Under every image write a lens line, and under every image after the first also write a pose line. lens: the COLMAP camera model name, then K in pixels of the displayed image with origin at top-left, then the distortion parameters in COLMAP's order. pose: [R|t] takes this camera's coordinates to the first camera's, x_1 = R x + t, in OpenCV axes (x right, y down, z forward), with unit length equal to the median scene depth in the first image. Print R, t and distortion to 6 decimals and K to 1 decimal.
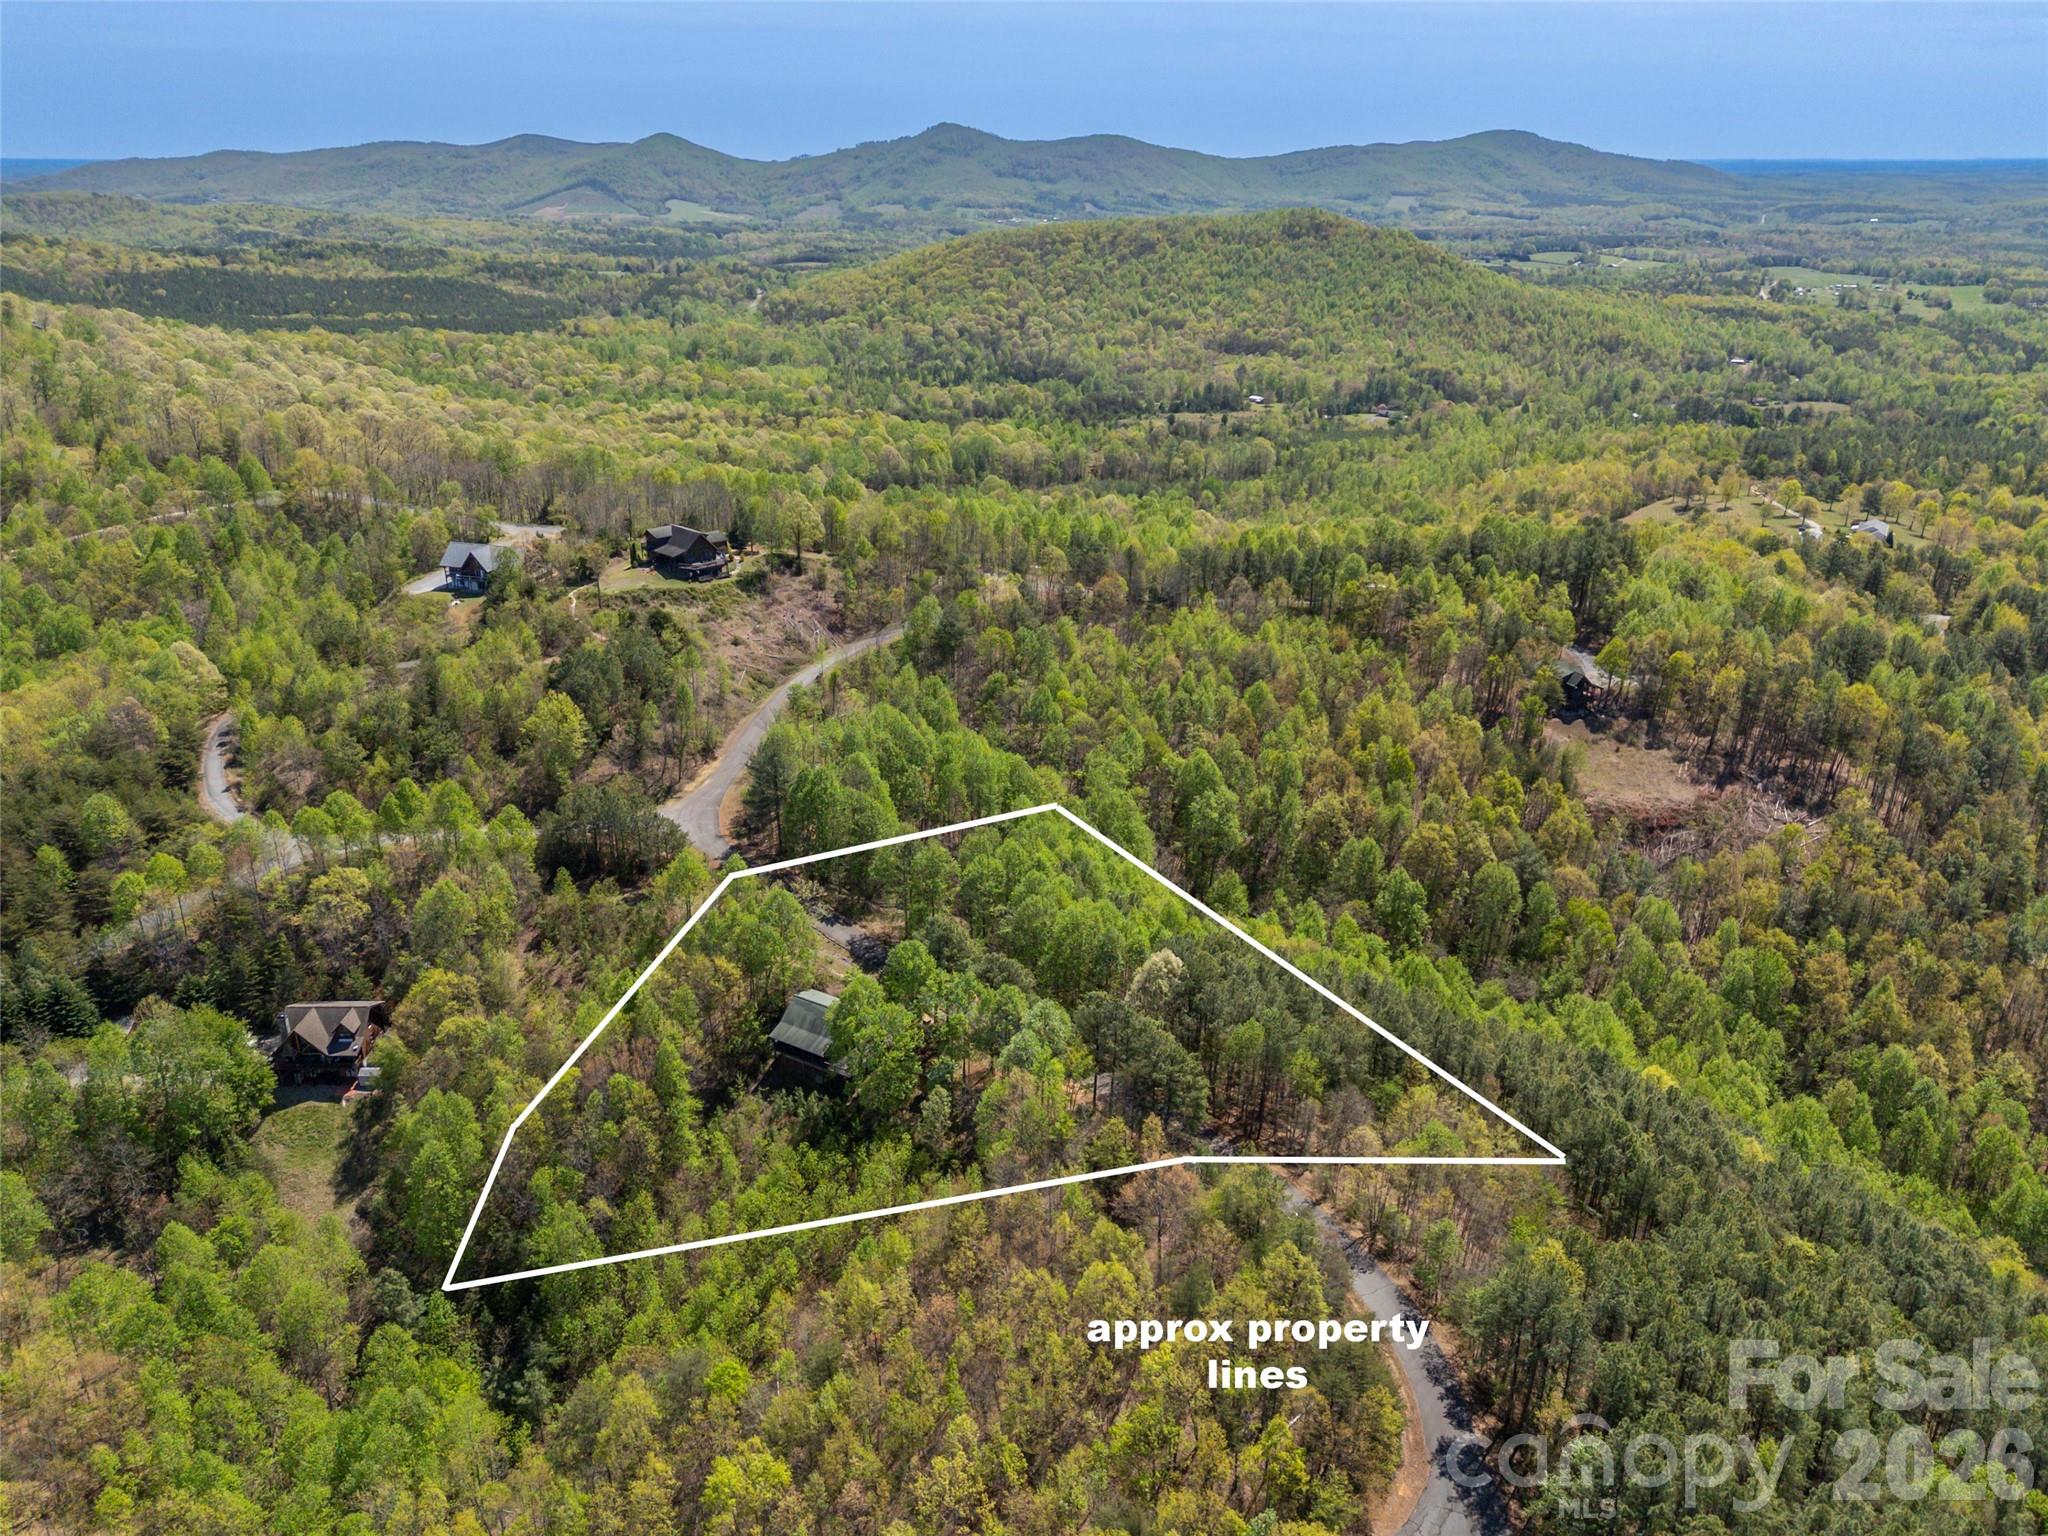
lens RADIAL K [[1486.6, 0, 1019.0], [0, 1486.6, 756.0], [0, 0, 1]] dist [0.079017, -0.063490]
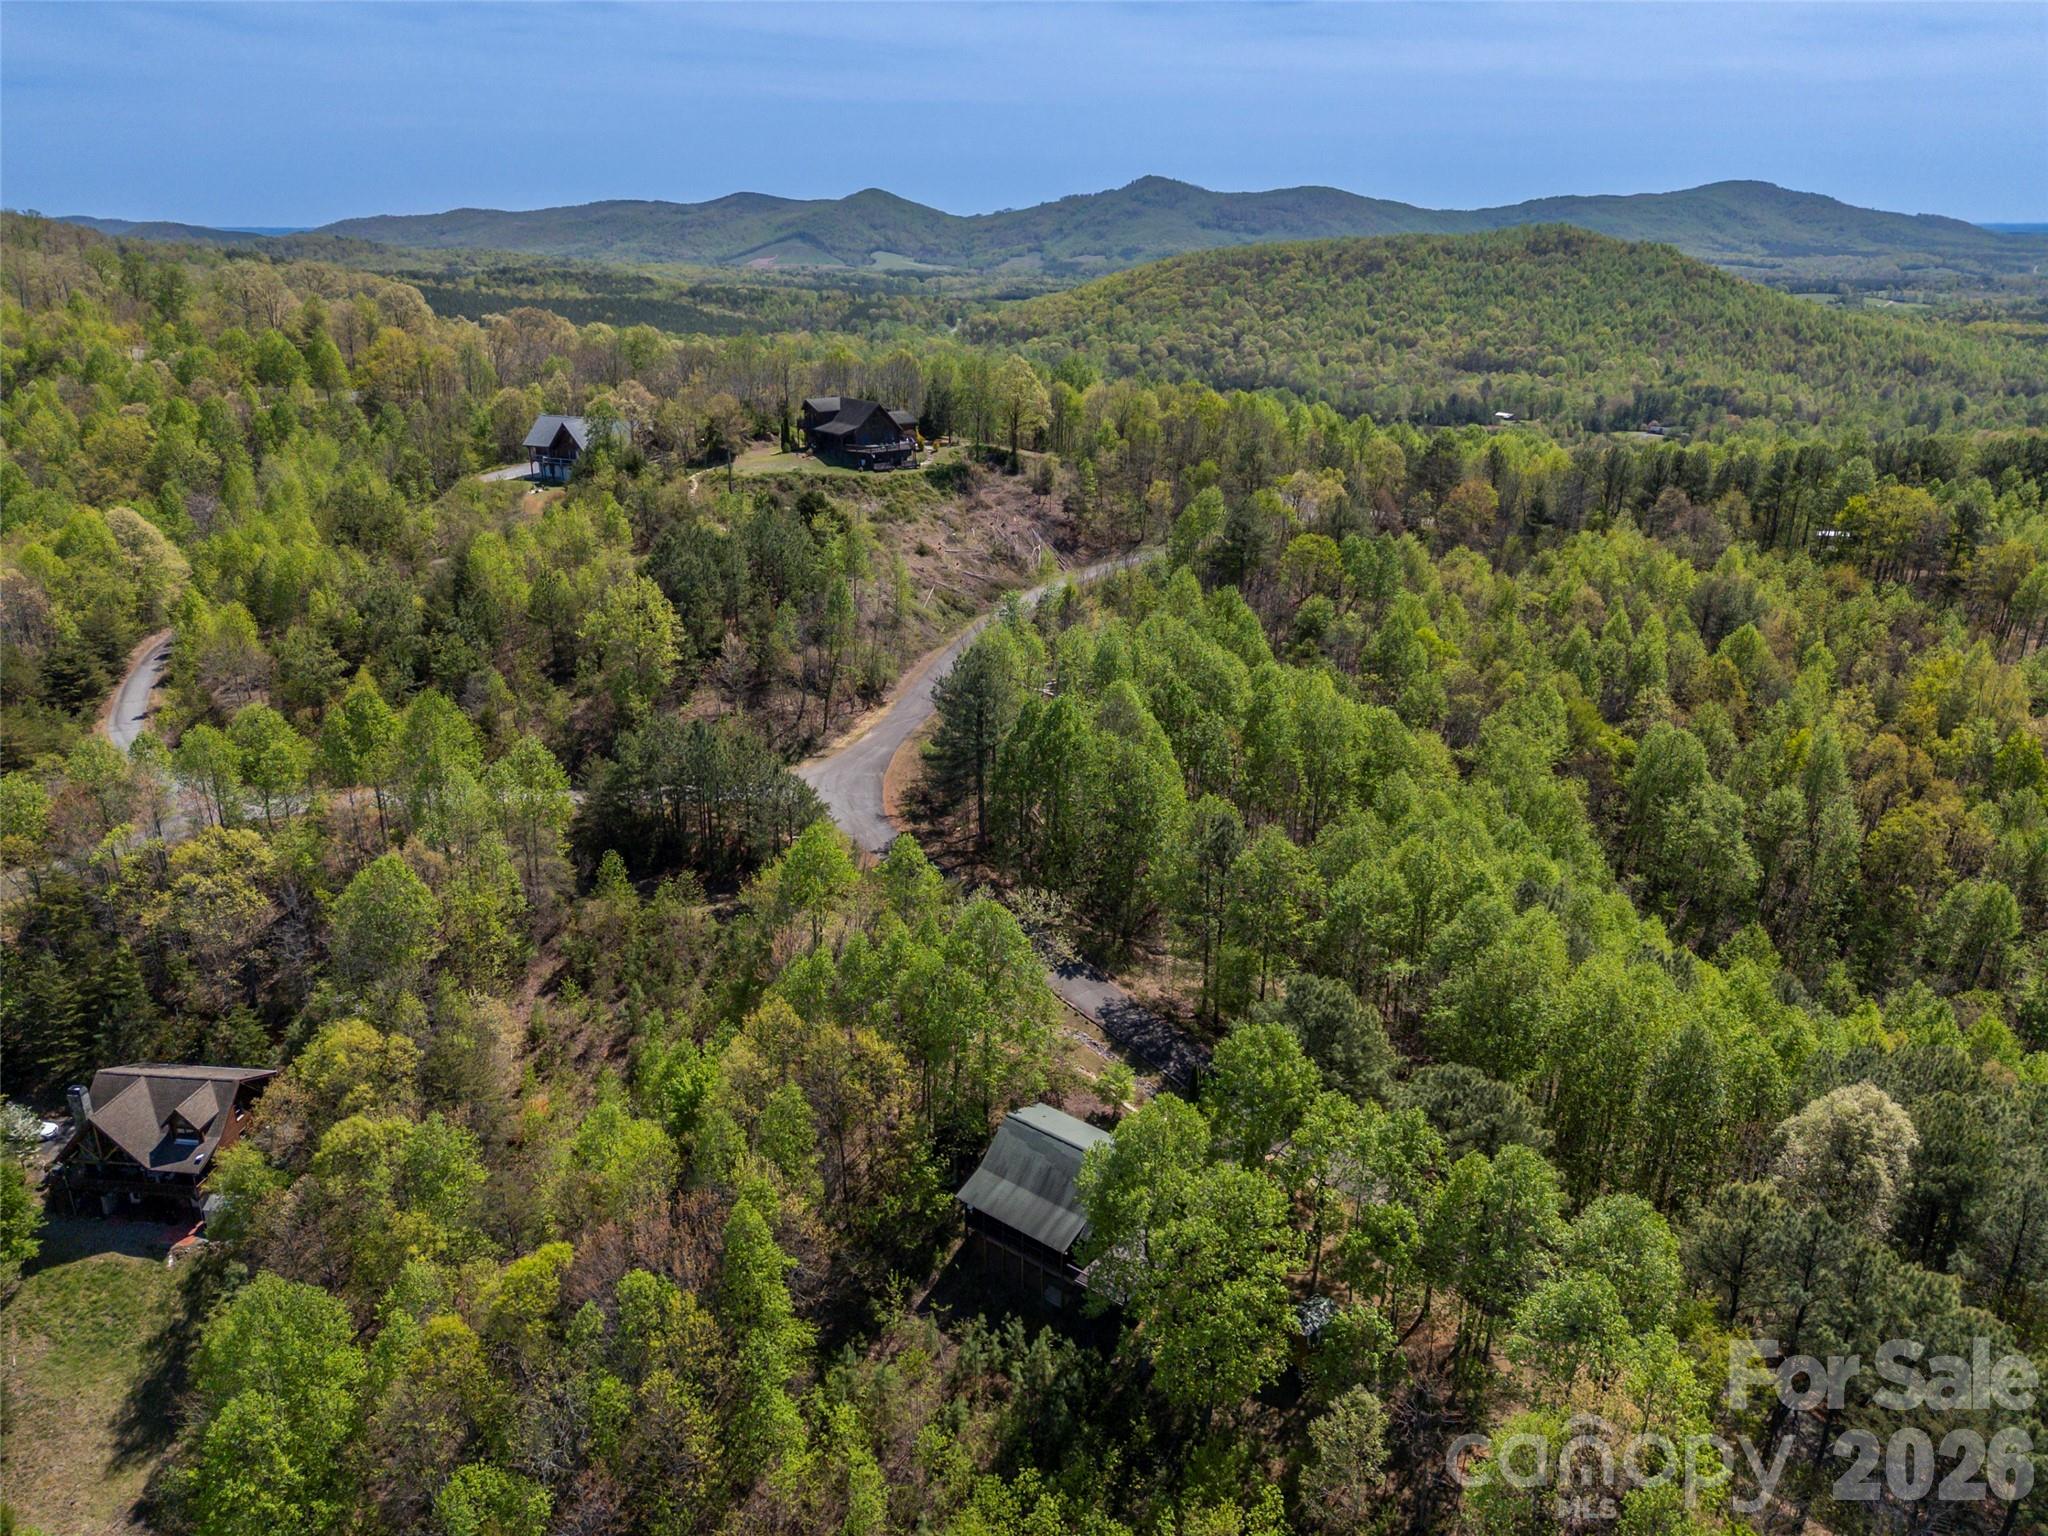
lens RADIAL K [[1486.6, 0, 1024.1], [0, 1486.6, 759.7], [0, 0, 1]] dist [0.079017, -0.063490]
pose [[0.992695, 0.040178, -0.113764, -0.059513], [-0.044252, 0.998458, -0.033514, 0.036924], [0.112242, 0.038303, 0.992942, 0.318512]]
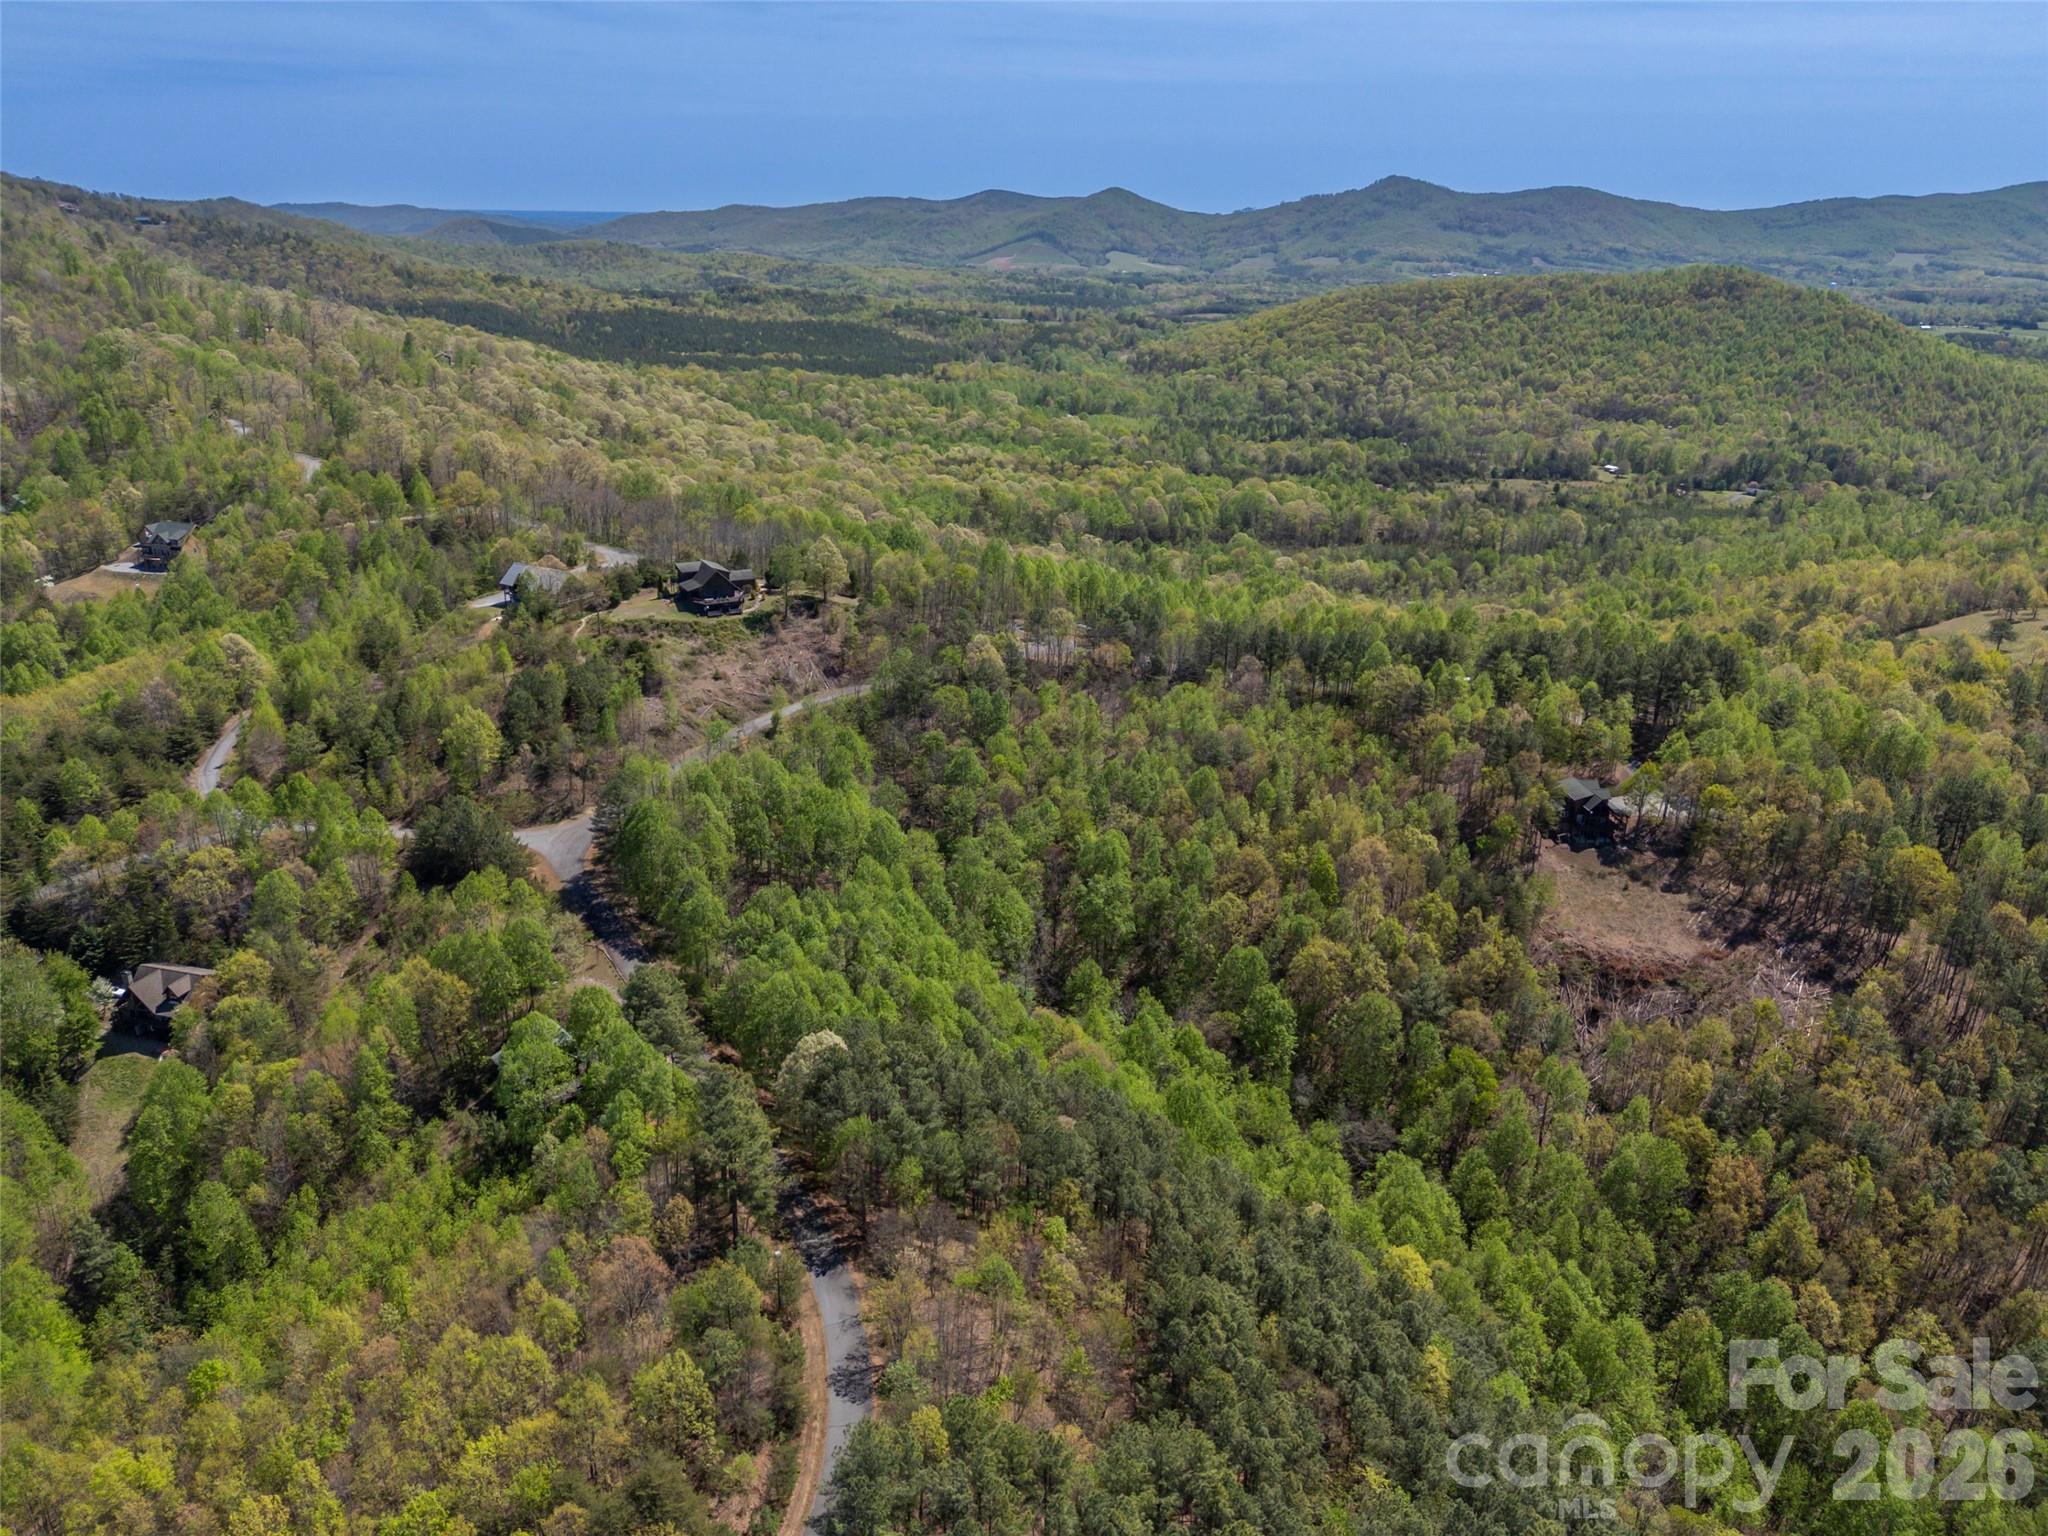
lens RADIAL K [[1486.6, 0, 1026.3], [0, 1486.6, 754.3], [0, 0, 1]] dist [0.079017, -0.063490]
pose [[0.959977, 0.102529, -0.260638, 0.275656], [-0.110646, 0.993721, -0.016620, -0.027735], [0.257298, 0.044793, 0.965293, 0.054139]]
